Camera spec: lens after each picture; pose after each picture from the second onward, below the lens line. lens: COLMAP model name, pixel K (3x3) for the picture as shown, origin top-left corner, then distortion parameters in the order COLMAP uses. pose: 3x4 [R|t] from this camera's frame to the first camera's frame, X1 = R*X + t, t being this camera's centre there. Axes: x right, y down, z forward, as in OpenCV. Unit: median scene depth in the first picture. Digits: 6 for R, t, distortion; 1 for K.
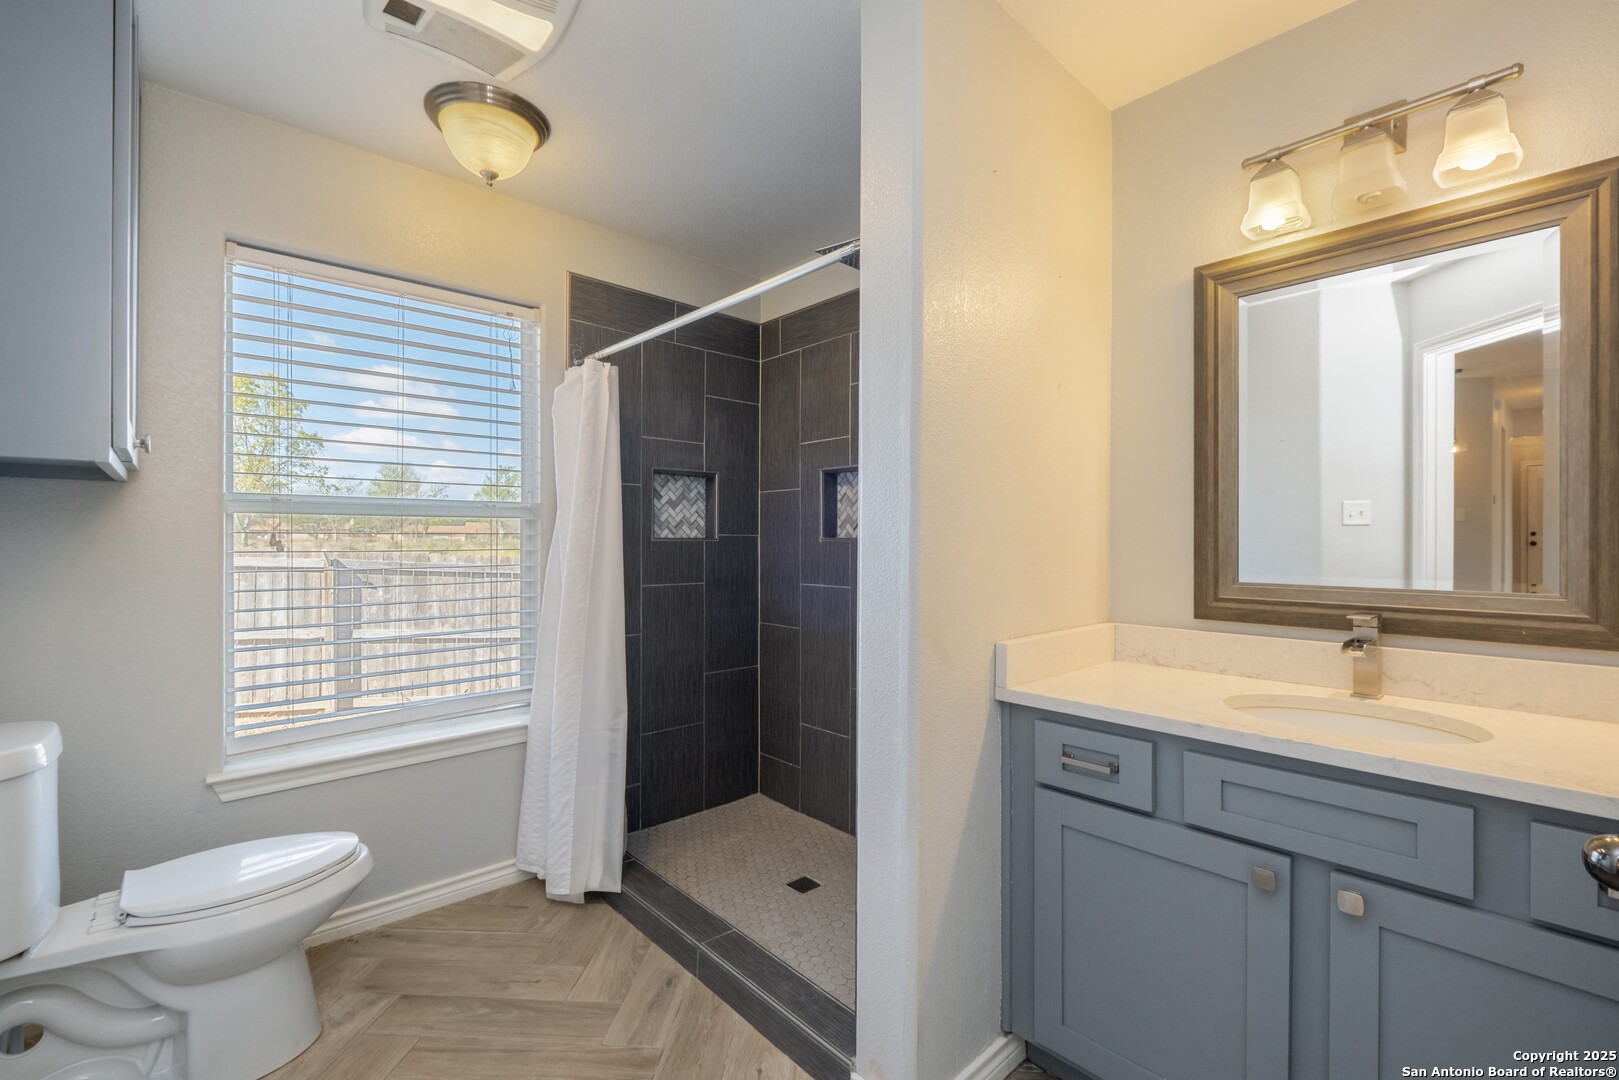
lens RADIAL K [[694.0, 0, 812.1], [0, 694.0, 540.5], [0, 0, 1]] dist [0.004222, -0.000195]
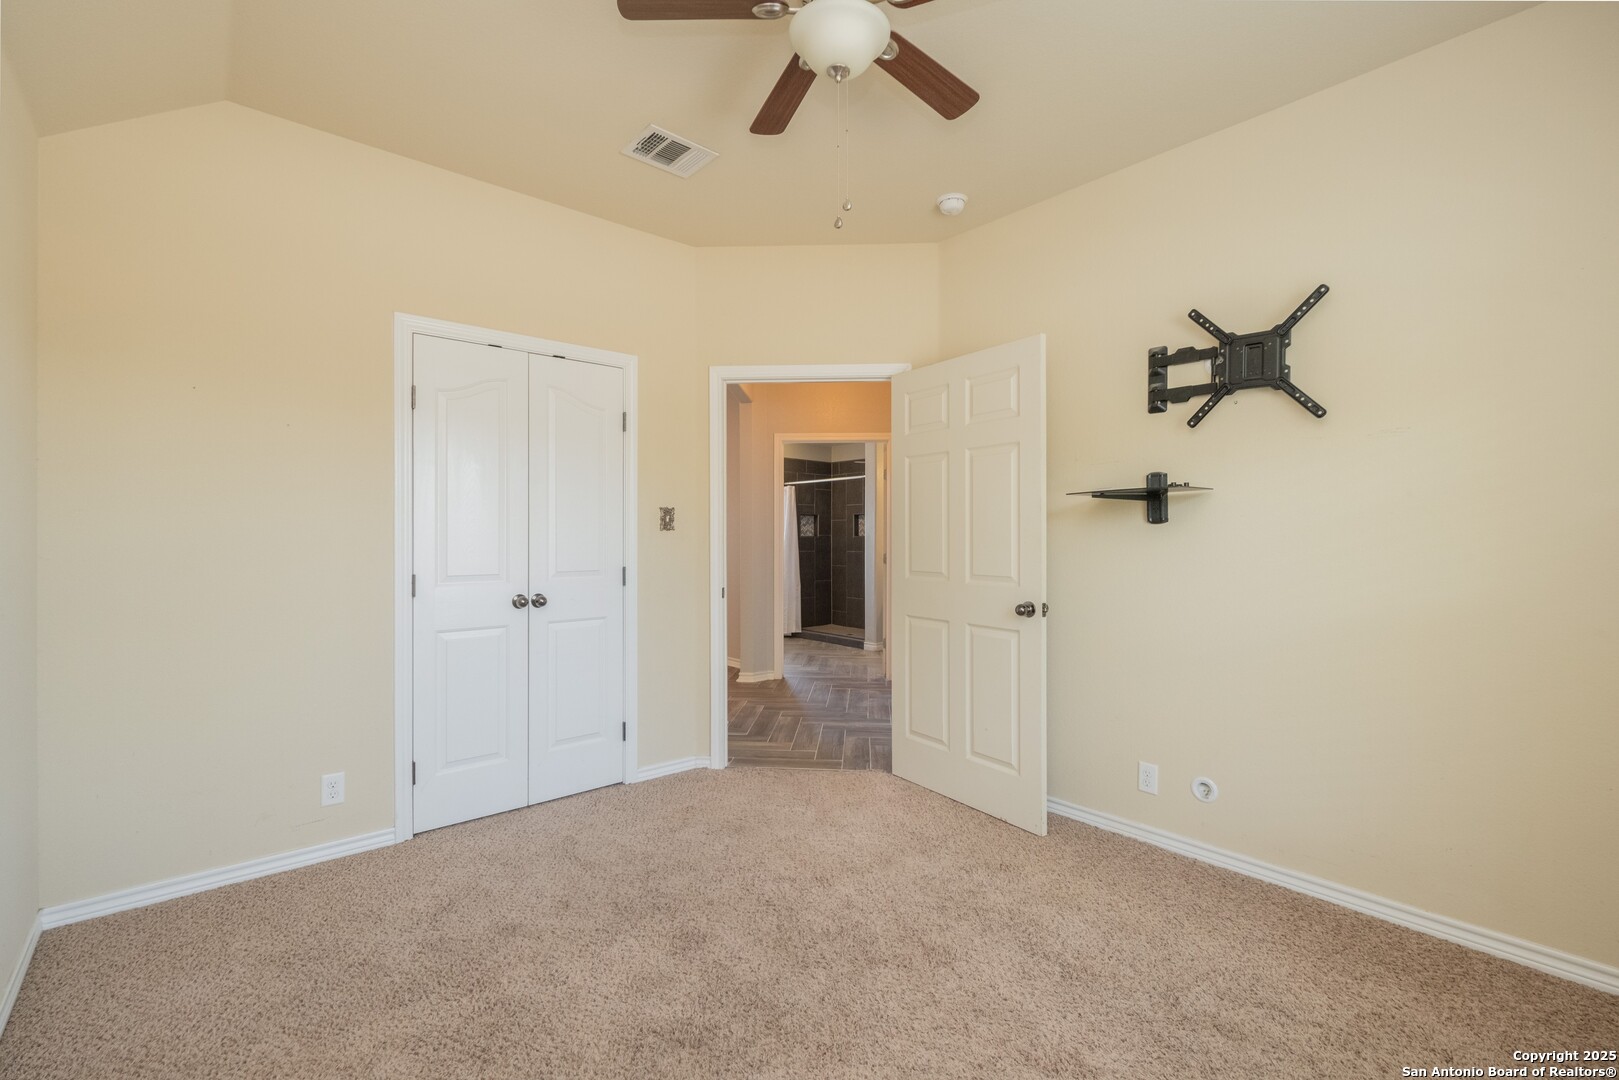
lens RADIAL K [[694.0, 0, 812.8], [0, 694.0, 540.3], [0, 0, 1]] dist [0.004222, -0.000195]
pose [[0.999864, -0.005680, -0.015504, -0.121860], [0.005809, 0.999949, 0.008320, -0.011676], [0.015456, -0.008409, 0.999845, -2.139917]]
